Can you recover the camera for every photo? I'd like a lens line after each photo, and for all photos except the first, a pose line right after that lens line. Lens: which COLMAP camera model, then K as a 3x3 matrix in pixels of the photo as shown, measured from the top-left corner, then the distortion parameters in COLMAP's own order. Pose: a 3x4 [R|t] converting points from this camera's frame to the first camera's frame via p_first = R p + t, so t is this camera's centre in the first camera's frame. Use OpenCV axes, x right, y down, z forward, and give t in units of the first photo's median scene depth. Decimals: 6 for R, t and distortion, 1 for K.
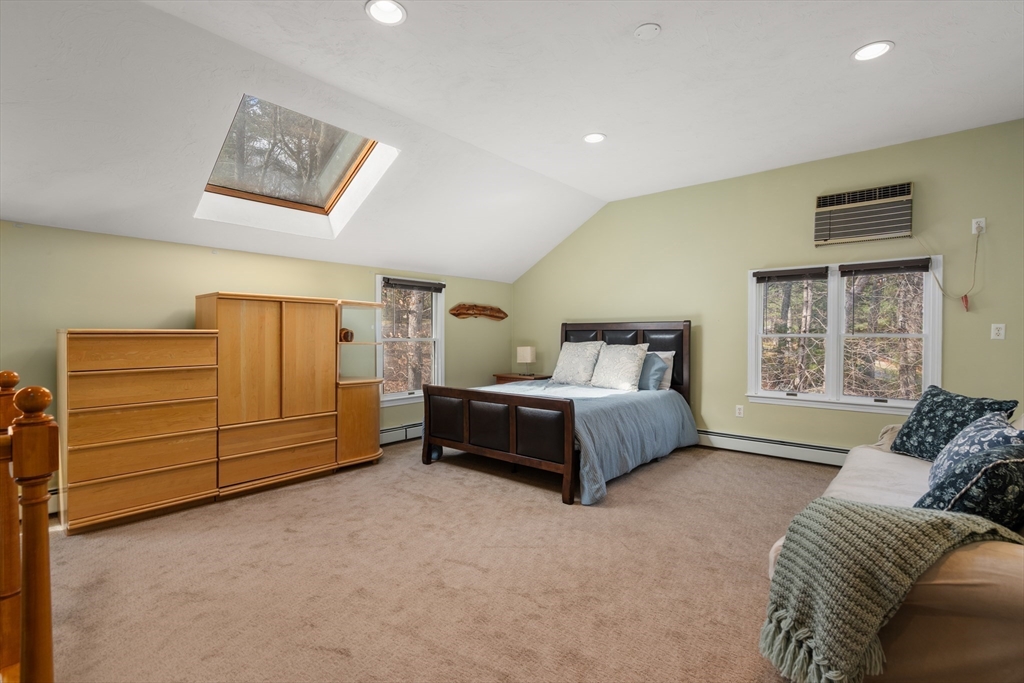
lens RADIAL K [[468.4, 0, 509.3], [0, 468.4, 342.4], [0, 0, 1]] dist [-0.003041, 0.000873]
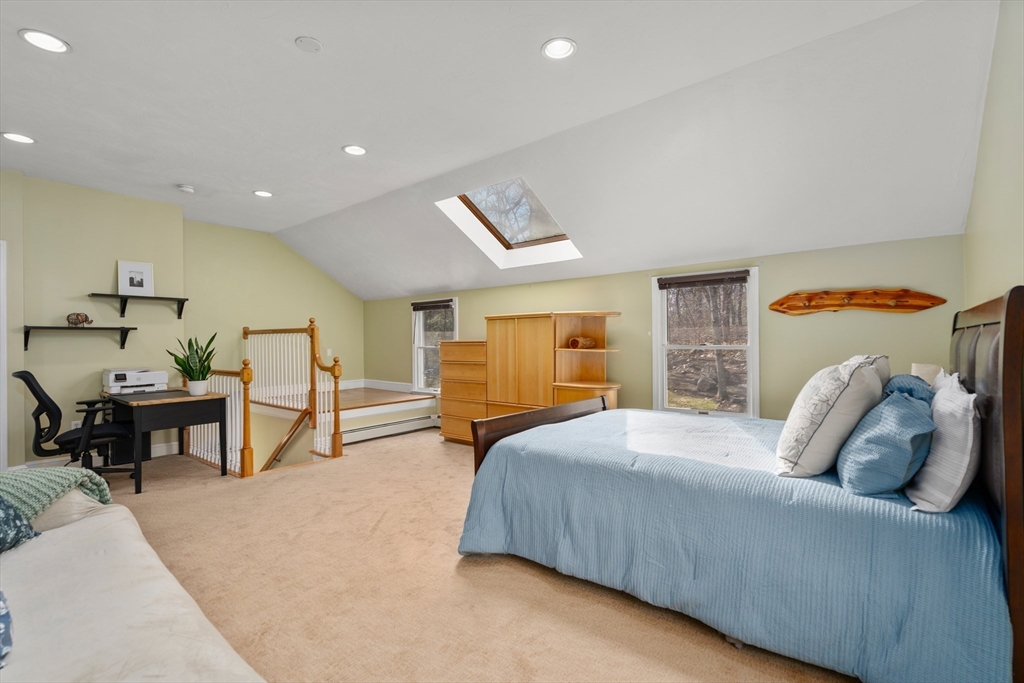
lens RADIAL K [[468.4, 0, 509.3], [0, 468.4, 342.4], [0, 0, 1]] dist [-0.003041, 0.000873]
pose [[0.018861, -0.000155, -0.999822, 0.804404], [-0.007793, 0.999970, -0.000302, -0.014594], [0.999792, 0.007797, 0.018860, 0.869045]]
